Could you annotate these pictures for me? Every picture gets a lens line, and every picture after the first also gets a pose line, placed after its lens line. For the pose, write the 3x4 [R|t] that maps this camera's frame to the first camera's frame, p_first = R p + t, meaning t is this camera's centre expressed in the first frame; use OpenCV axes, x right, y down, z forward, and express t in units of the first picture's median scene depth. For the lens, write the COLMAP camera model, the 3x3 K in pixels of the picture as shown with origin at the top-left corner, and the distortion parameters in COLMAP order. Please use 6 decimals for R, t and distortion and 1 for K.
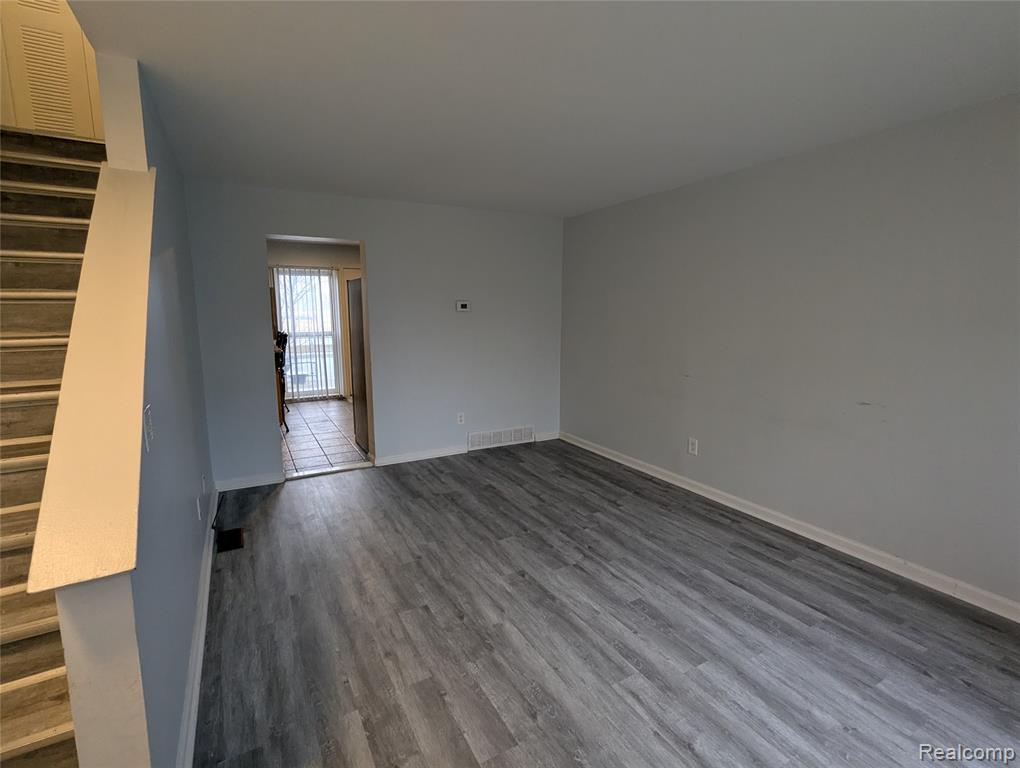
lens RADIAL K [[485.5, 0, 504.8], [0, 485.5, 388.7], [0, 0, 1]] dist [-0.003779, -0.000047]
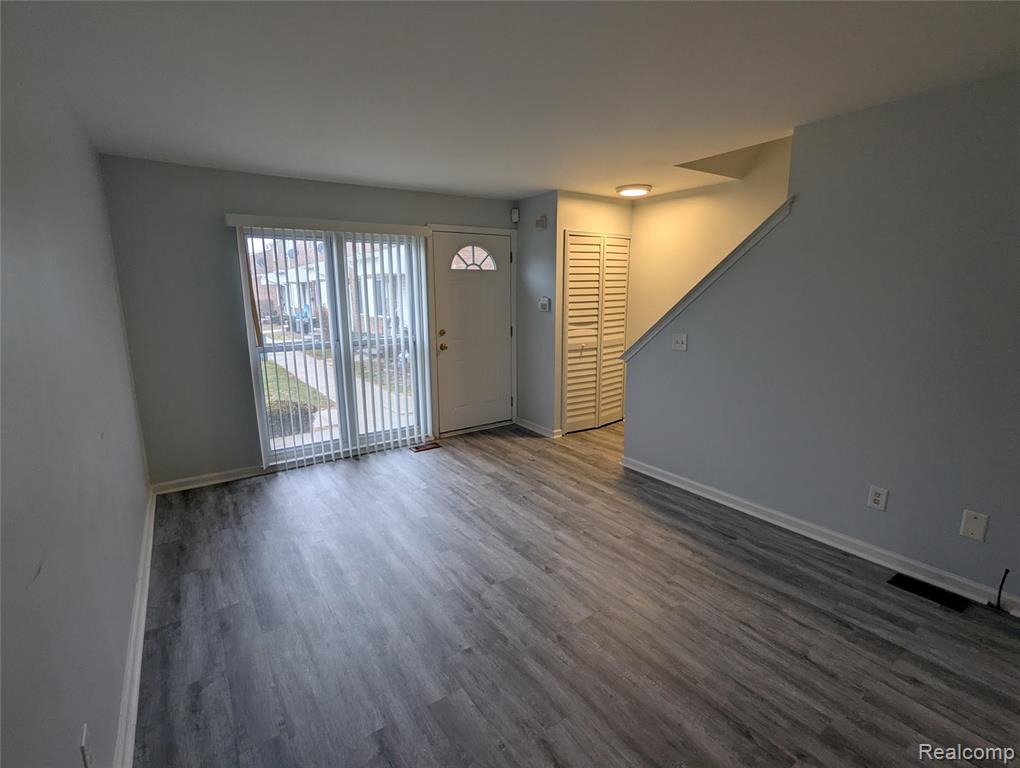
lens RADIAL K [[485.5, 0, 509.6], [0, 485.5, 381.8], [0, 0, 1]] dist [-0.003779, -0.000047]
pose [[-0.995068, 0.030890, -0.094261, 0.213115], [-0.003999, 0.937010, 0.349279, -0.348974], [0.099113, 0.347934, -0.932265, 1.951801]]
